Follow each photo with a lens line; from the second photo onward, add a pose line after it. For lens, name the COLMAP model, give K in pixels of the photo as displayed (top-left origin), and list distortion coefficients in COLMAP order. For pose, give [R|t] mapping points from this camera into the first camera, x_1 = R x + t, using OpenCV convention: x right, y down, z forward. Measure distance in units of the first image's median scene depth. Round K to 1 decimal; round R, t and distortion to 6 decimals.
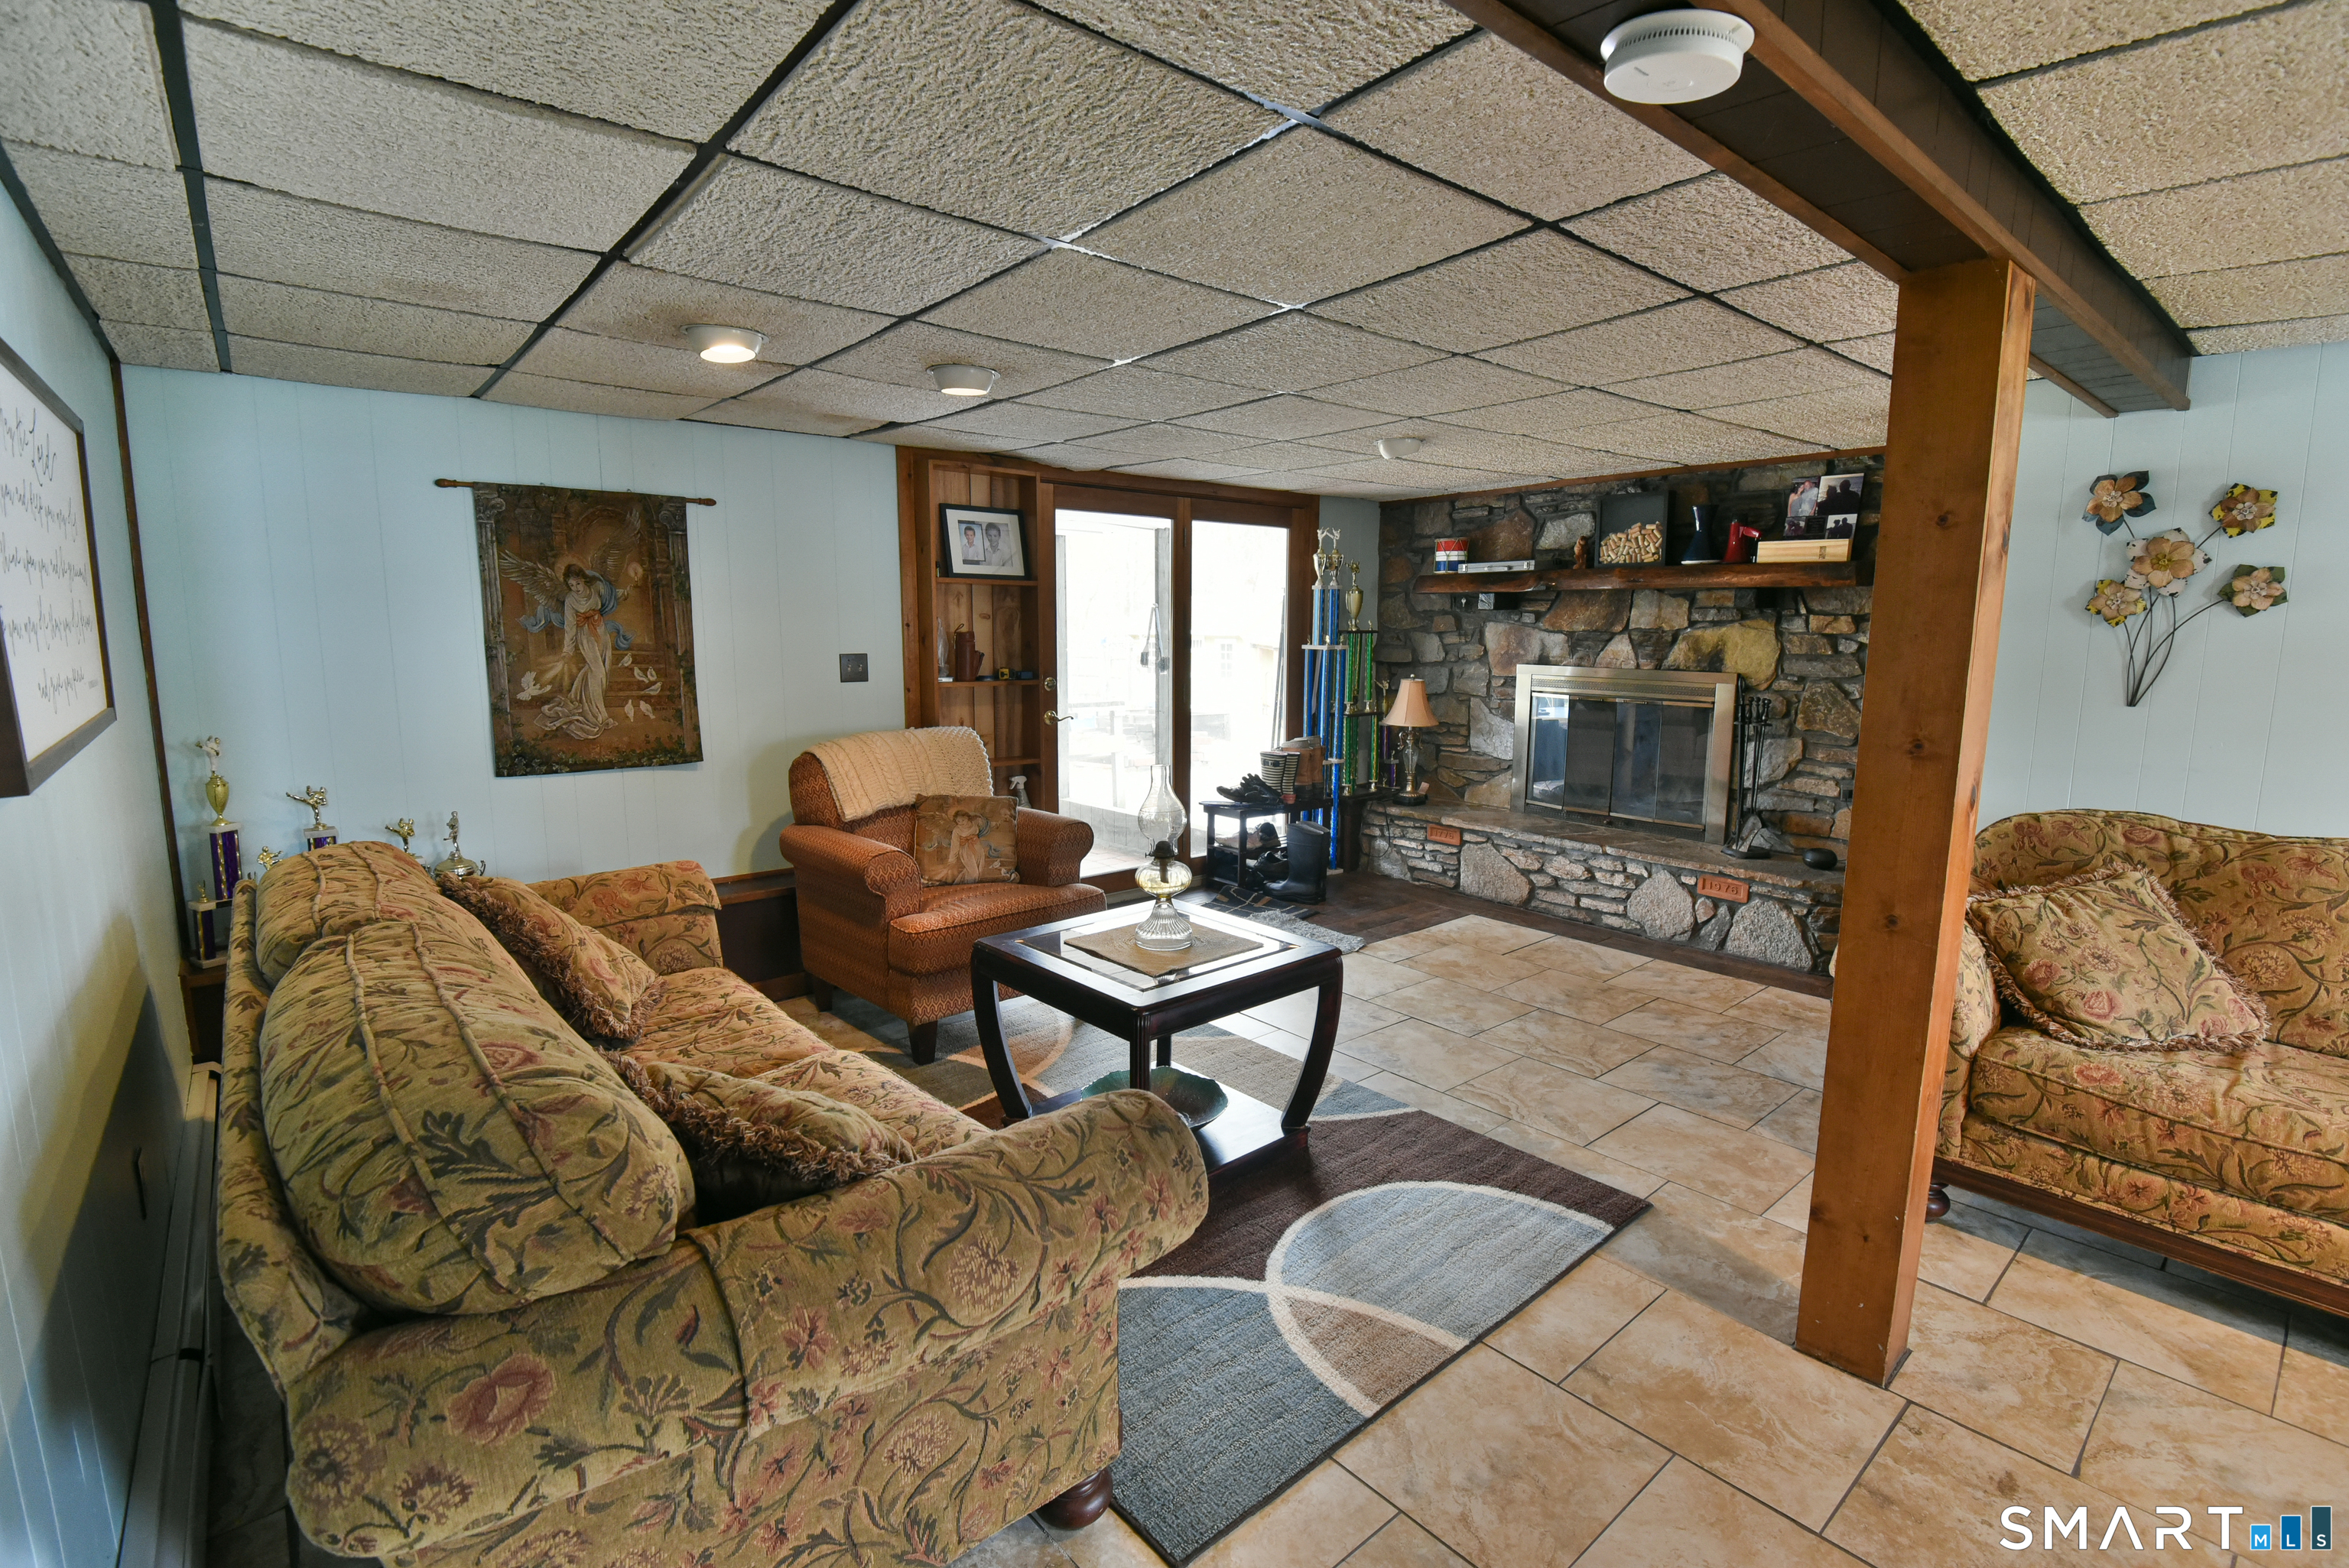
lens RADIAL K [[1074.2, 0, 1174.5], [0, 1074.2, 784.0], [0, 0, 1]] dist [0.009536, -0.026292]
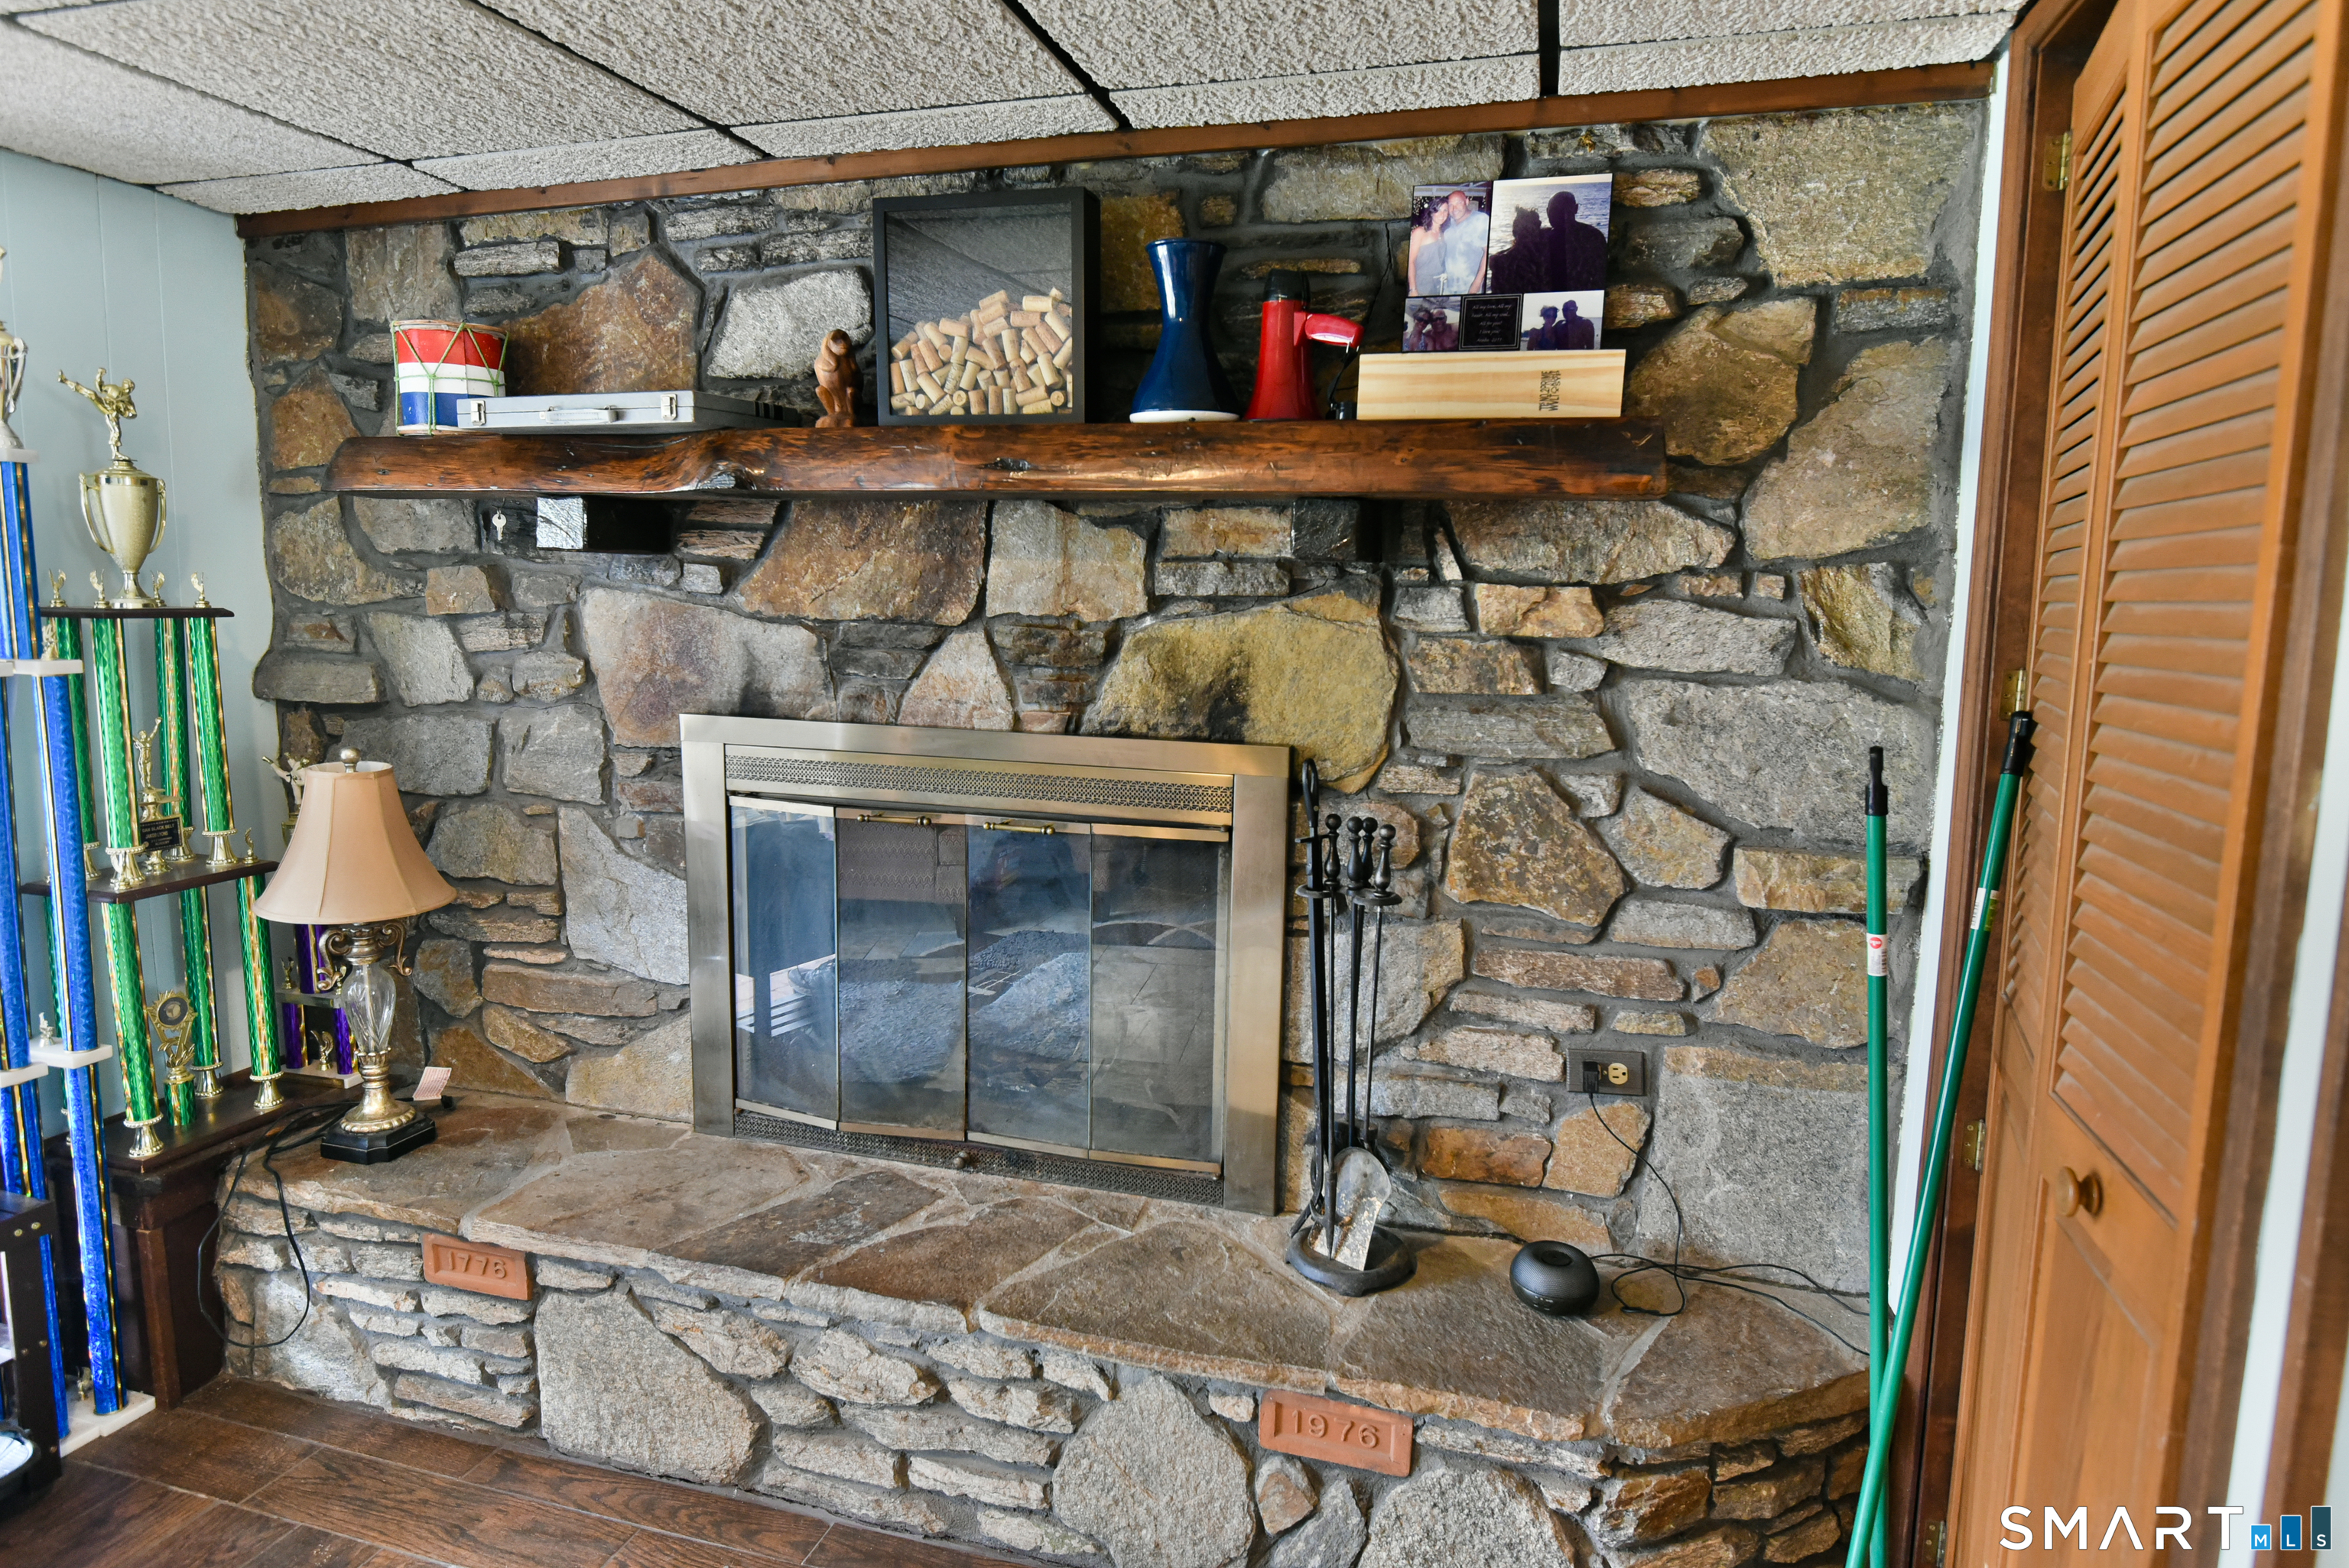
lens RADIAL K [[1346.2, 0, 1174.5], [0, 1346.2, 784.0], [0, 0, 1]] dist [0.000538, -0.001053]
pose [[0.831754, -0.064500, 0.551385, 0.235028], [0.066580, 0.997648, 0.016269, -0.094740], [-0.551137, 0.023179, 0.834092, 0.617450]]
